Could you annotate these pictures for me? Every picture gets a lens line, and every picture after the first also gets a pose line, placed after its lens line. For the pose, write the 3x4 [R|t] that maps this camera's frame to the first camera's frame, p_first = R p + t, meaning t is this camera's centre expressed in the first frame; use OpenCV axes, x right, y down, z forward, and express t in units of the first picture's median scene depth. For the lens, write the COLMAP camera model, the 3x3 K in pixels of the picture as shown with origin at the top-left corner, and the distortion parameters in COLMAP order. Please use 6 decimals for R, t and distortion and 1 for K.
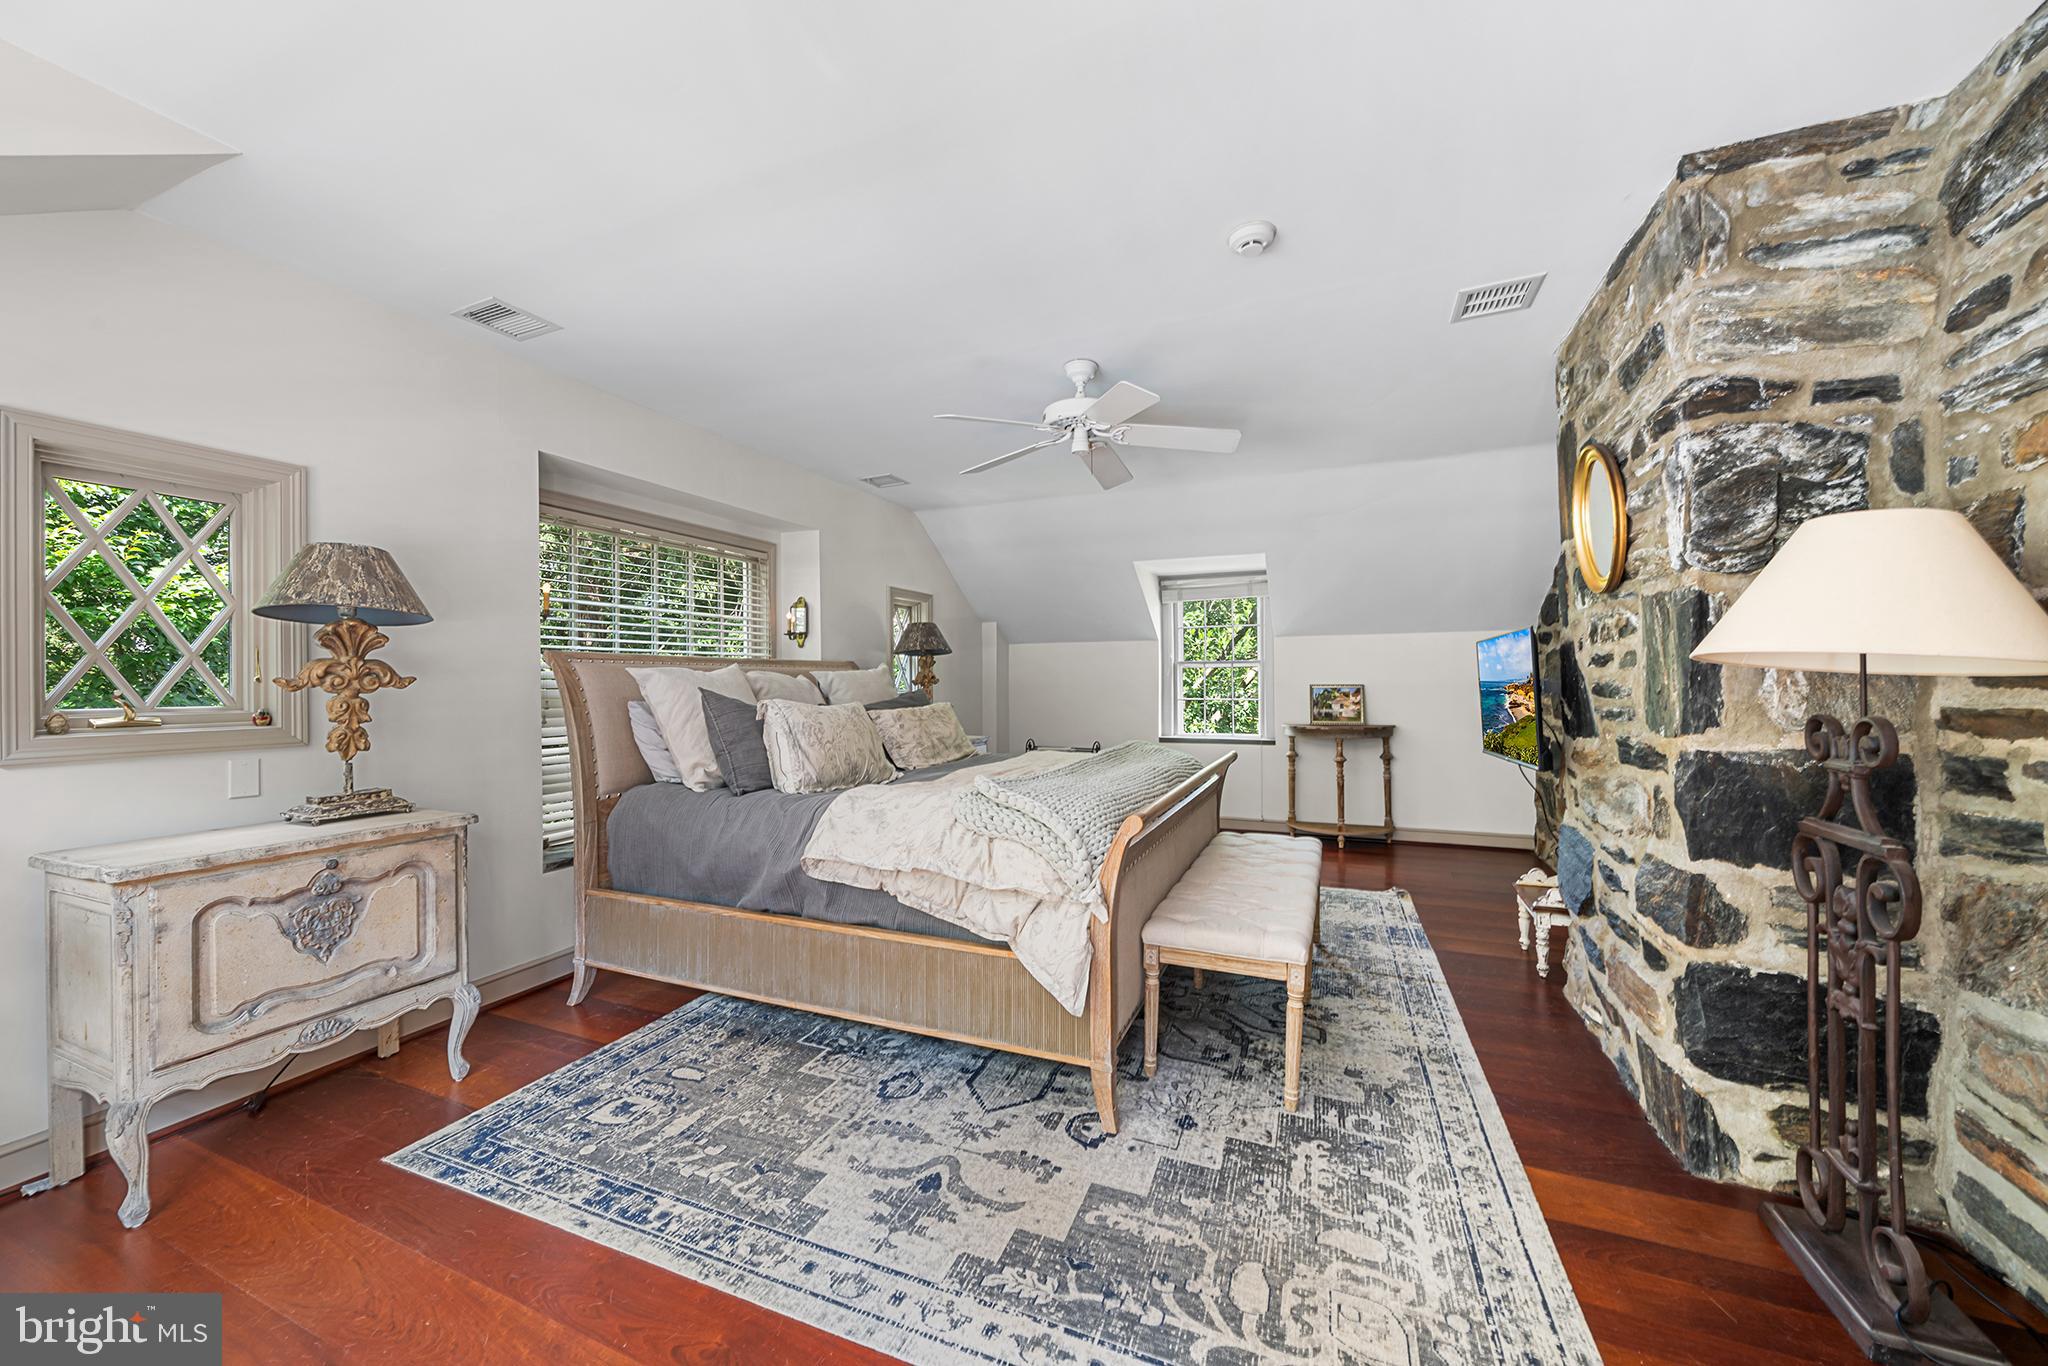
lens RADIAL K [[754.3, 0, 1020.5], [0, 754.3, 675.3], [0, 0, 1]] dist [-0.002843, 0.000126]
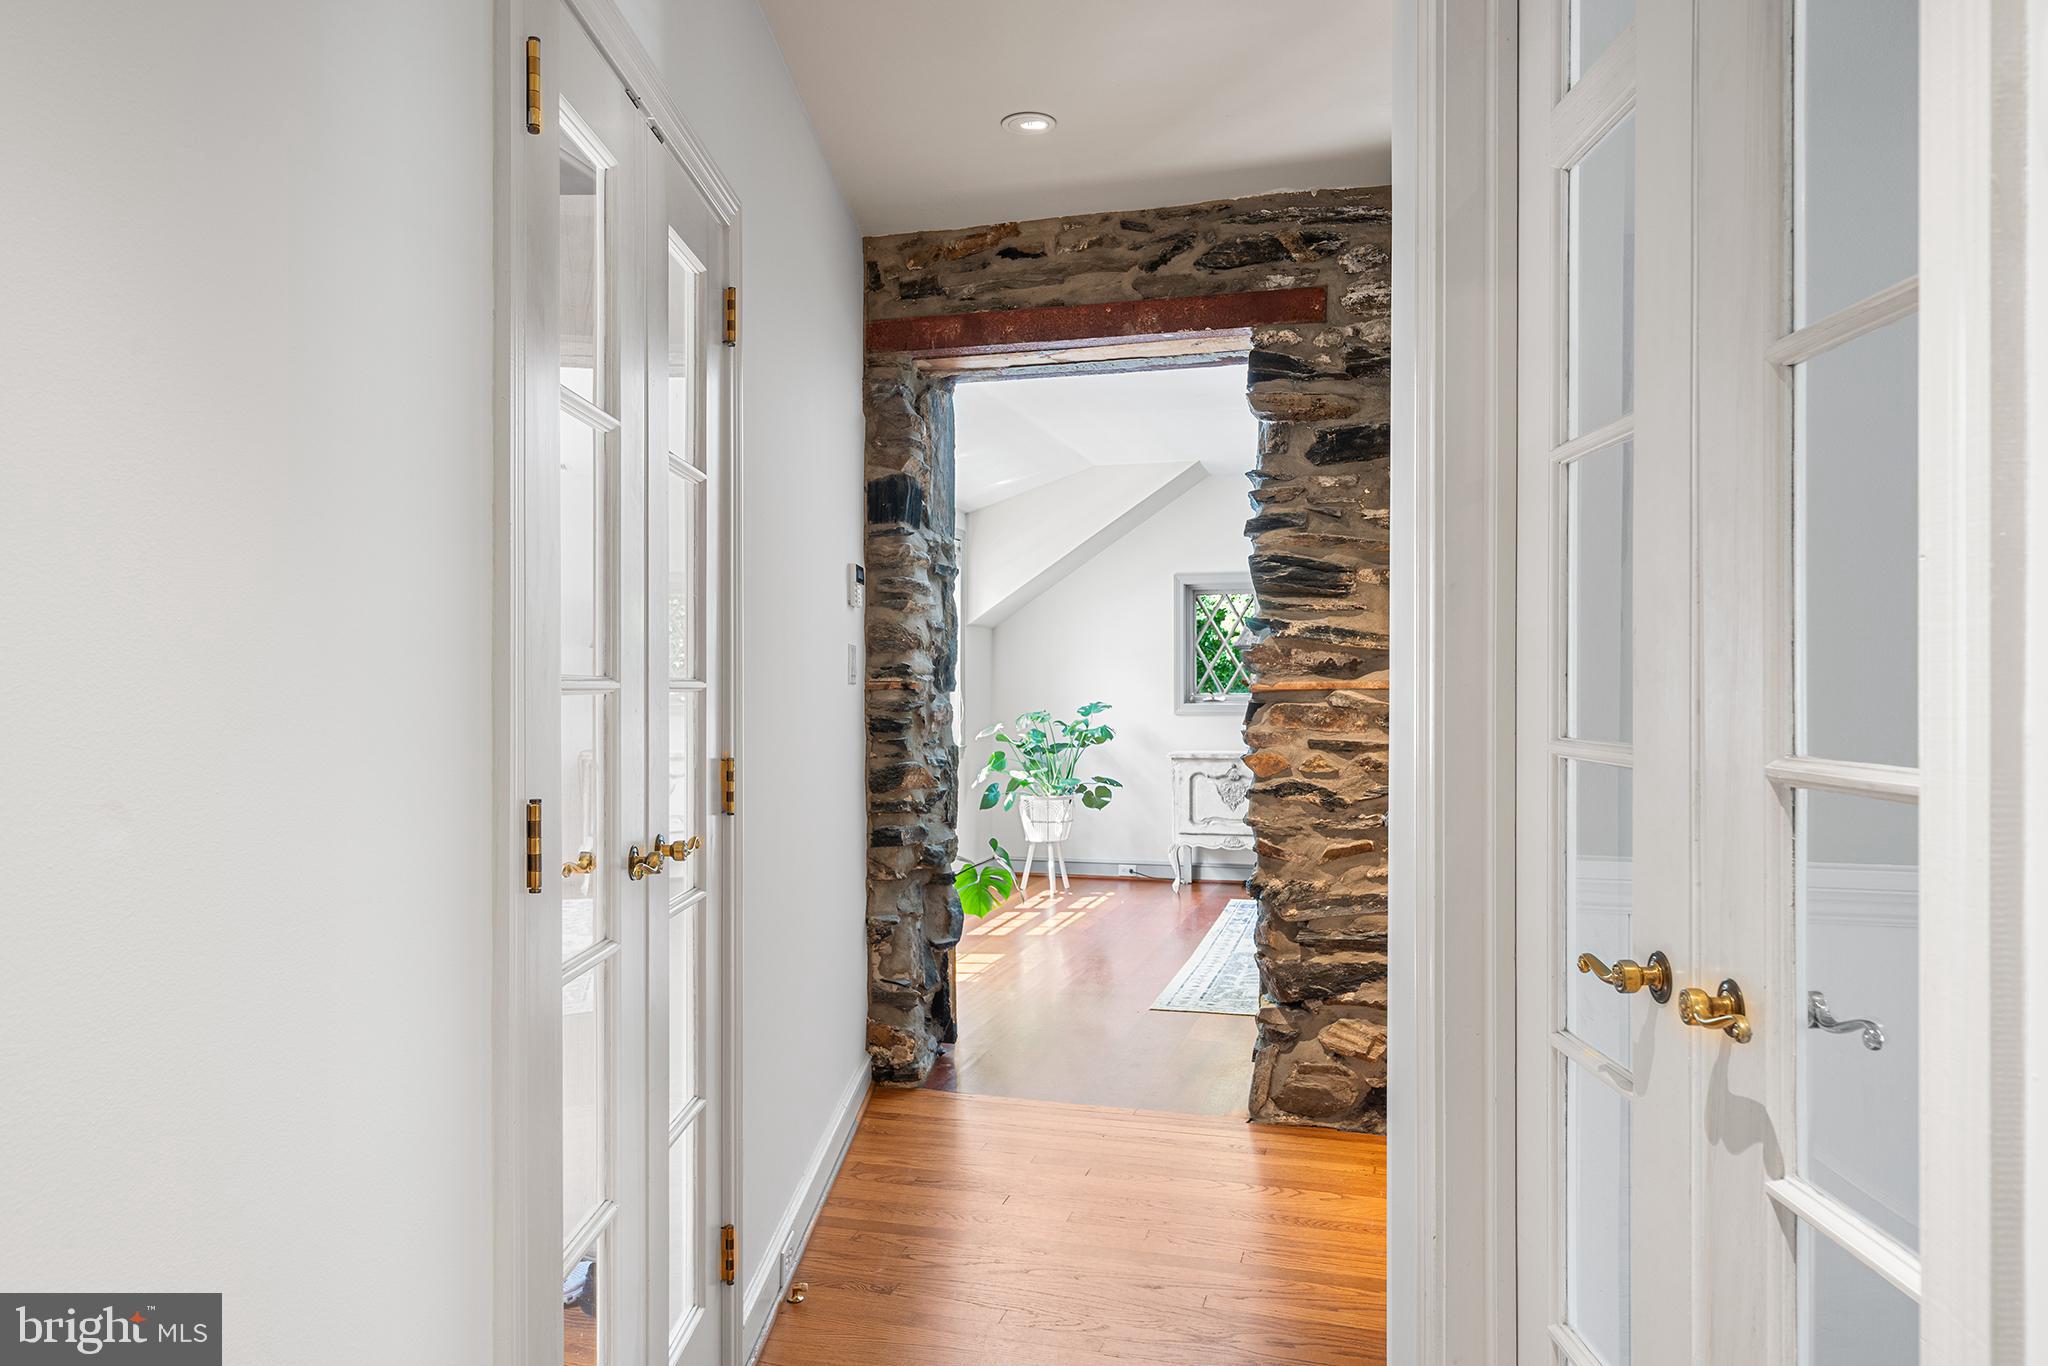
lens RADIAL K [[1387.1, 0, 1022.8], [0, 1387.1, 680.5], [0, 0, 1]] dist [0.002537, 0.000093]
pose [[0.130795, 0.003433, -0.991404, 2.687099], [0.005173, 0.999978, 0.004145, -0.014557], [0.991396, -0.005671, 0.130774, -0.114491]]
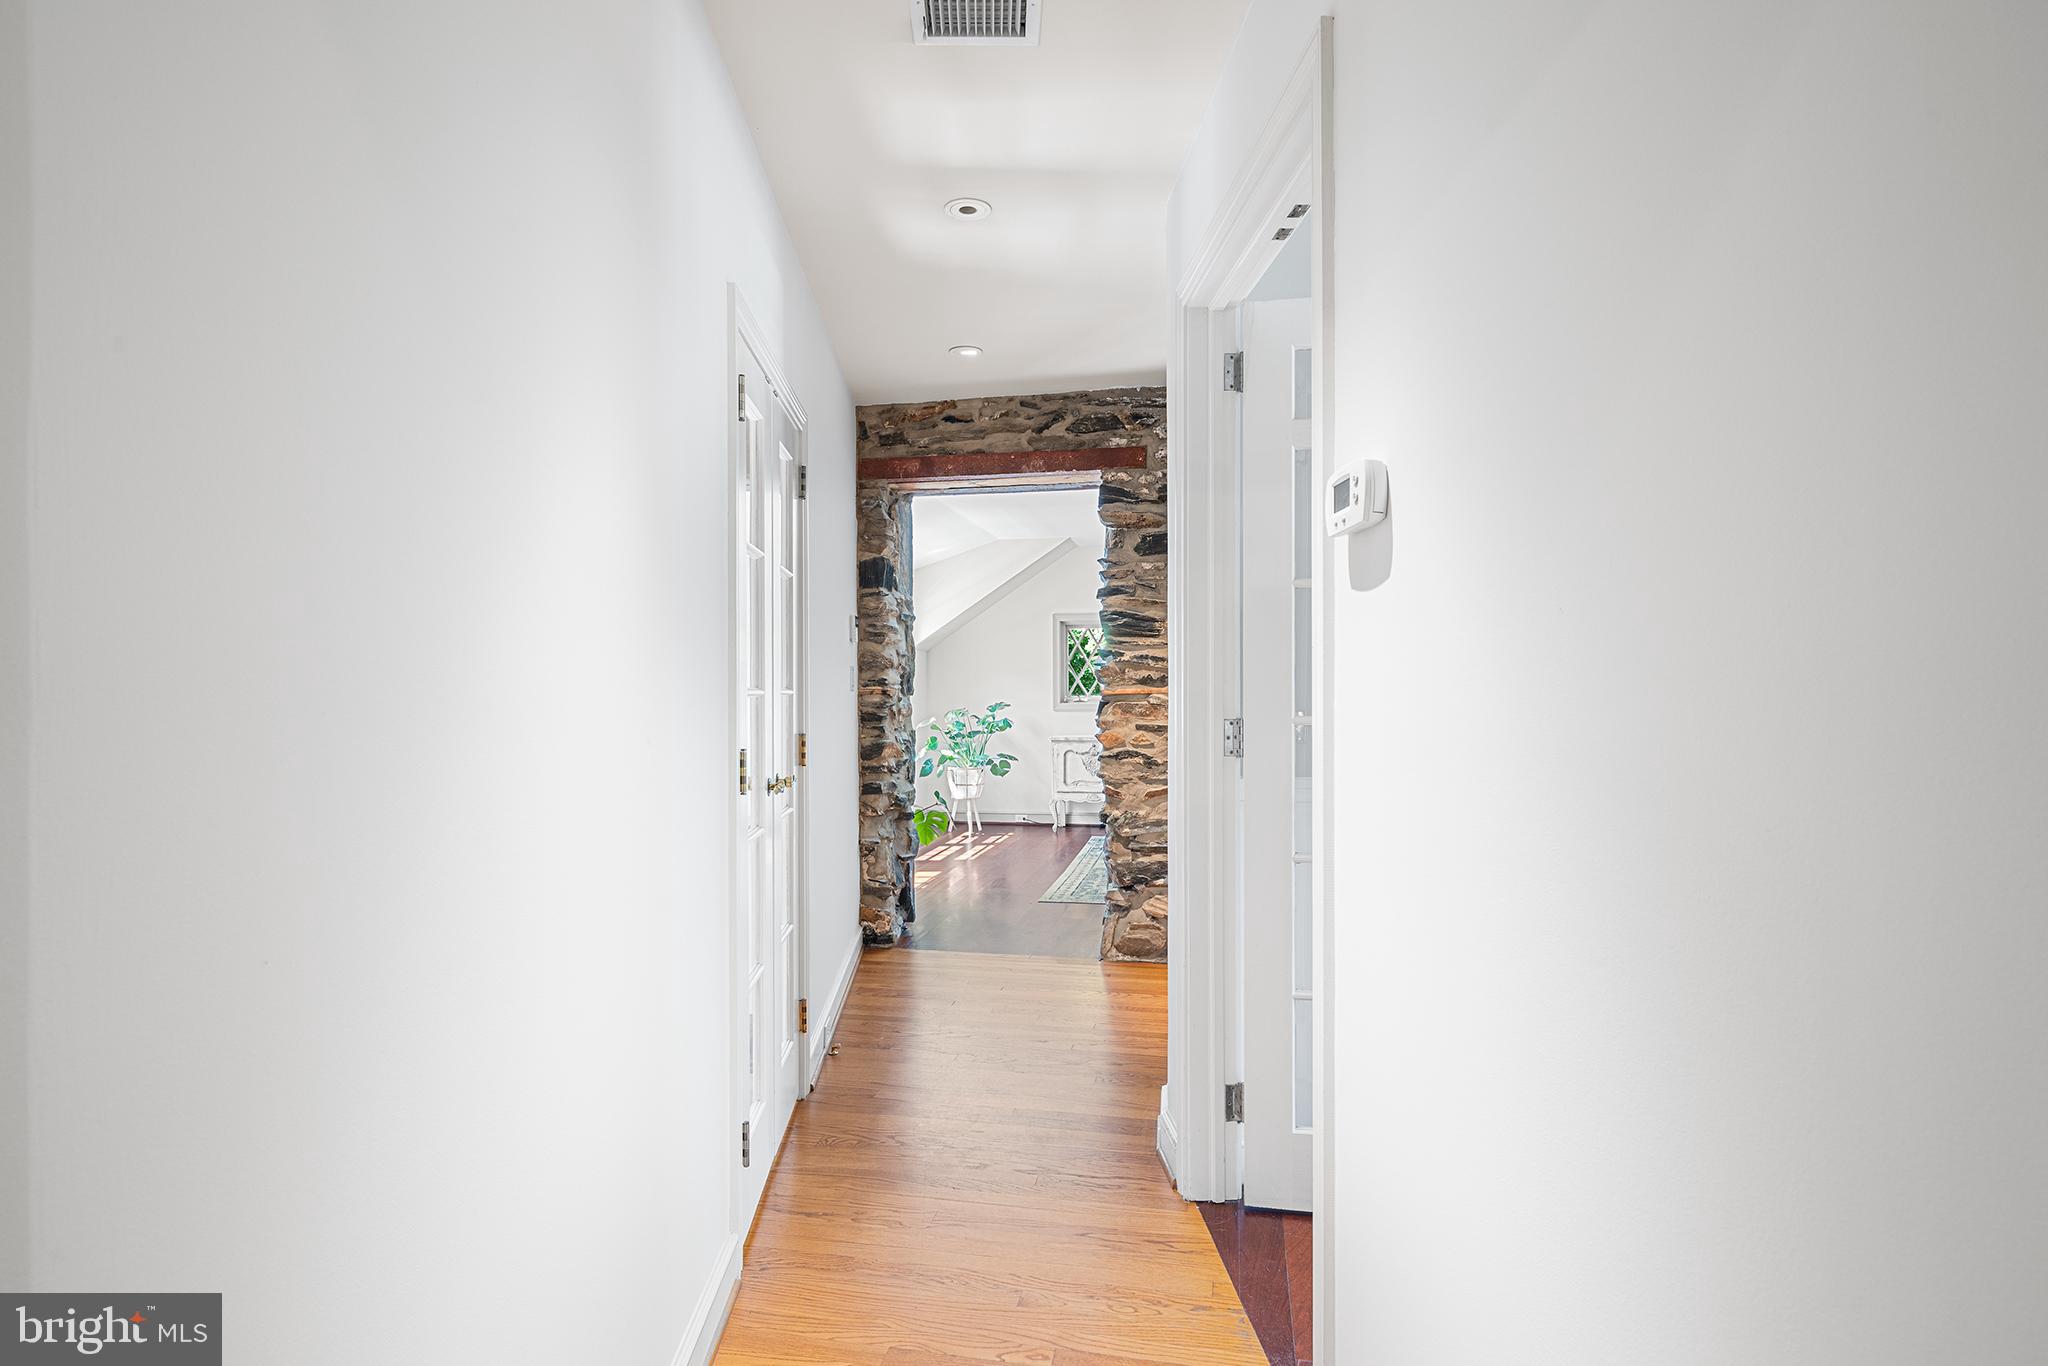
lens RADIAL K [[1002.9, 0, 1022.3], [0, 1002.9, 685.7], [0, 0, 1]] dist [0.000073, -0.000010]
pose [[0.207947, 0.001664, -0.978139, 2.873749], [0.006892, 0.999971, 0.003166, -0.017079], [0.978116, -0.007400, 0.207930, -0.161638]]
